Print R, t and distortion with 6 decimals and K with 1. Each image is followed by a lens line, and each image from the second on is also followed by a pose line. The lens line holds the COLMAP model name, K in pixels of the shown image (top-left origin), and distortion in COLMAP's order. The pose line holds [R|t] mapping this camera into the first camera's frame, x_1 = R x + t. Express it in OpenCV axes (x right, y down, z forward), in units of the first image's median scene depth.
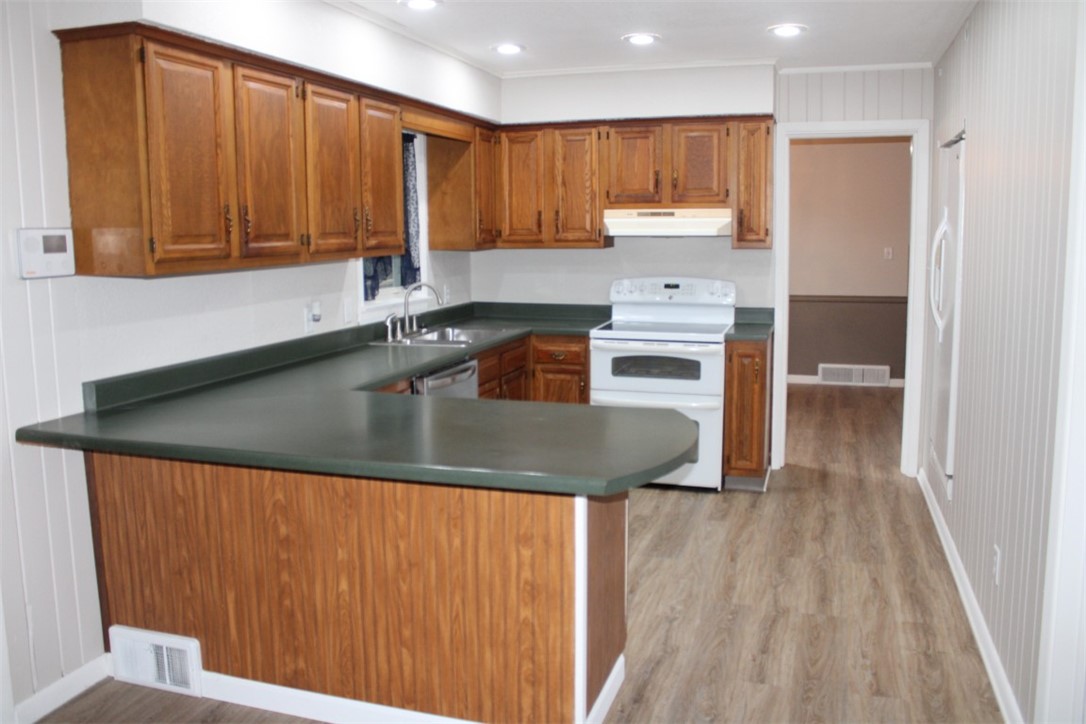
lens RADIAL K [[914.3, 0, 539.6], [0, 914.3, 354.6], [0, 0, 1]] dist [-0.169195, 0.158764]
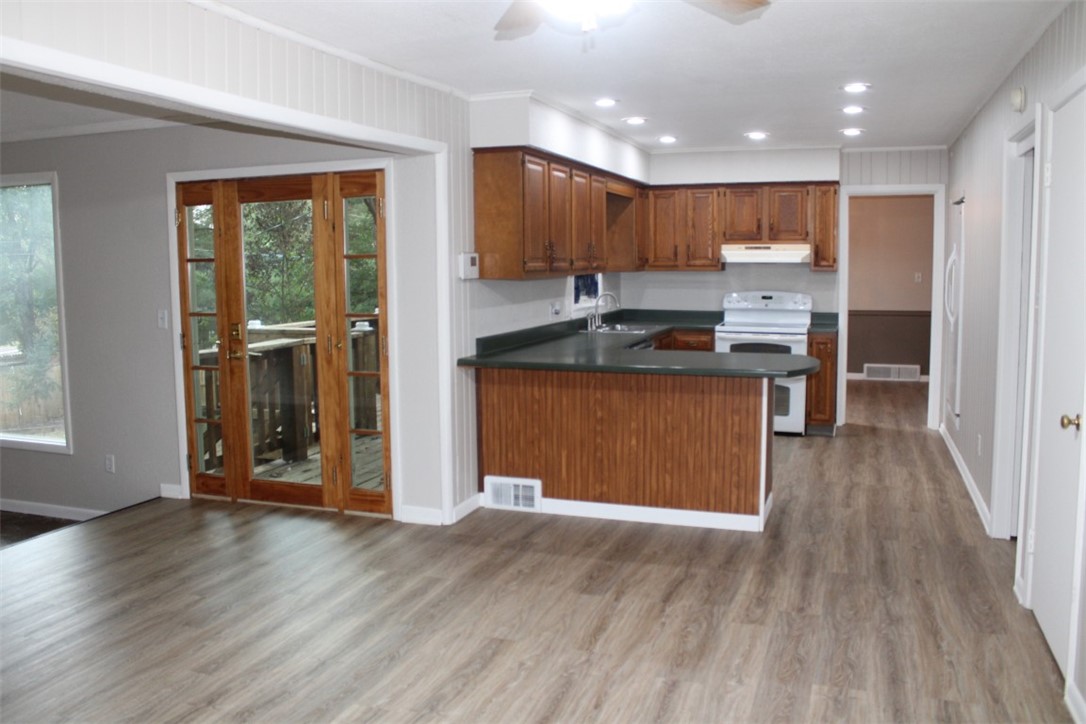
lens RADIAL K [[914.3, 0, 539.6], [0, 914.3, 354.6], [0, 0, 1]] dist [-0.169195, 0.158764]
pose [[0.999440, 0.005197, -0.033049, -0.188911], [-0.006289, 0.999434, -0.033040, 0.073132], [0.032858, 0.033229, 0.998907, -0.499023]]
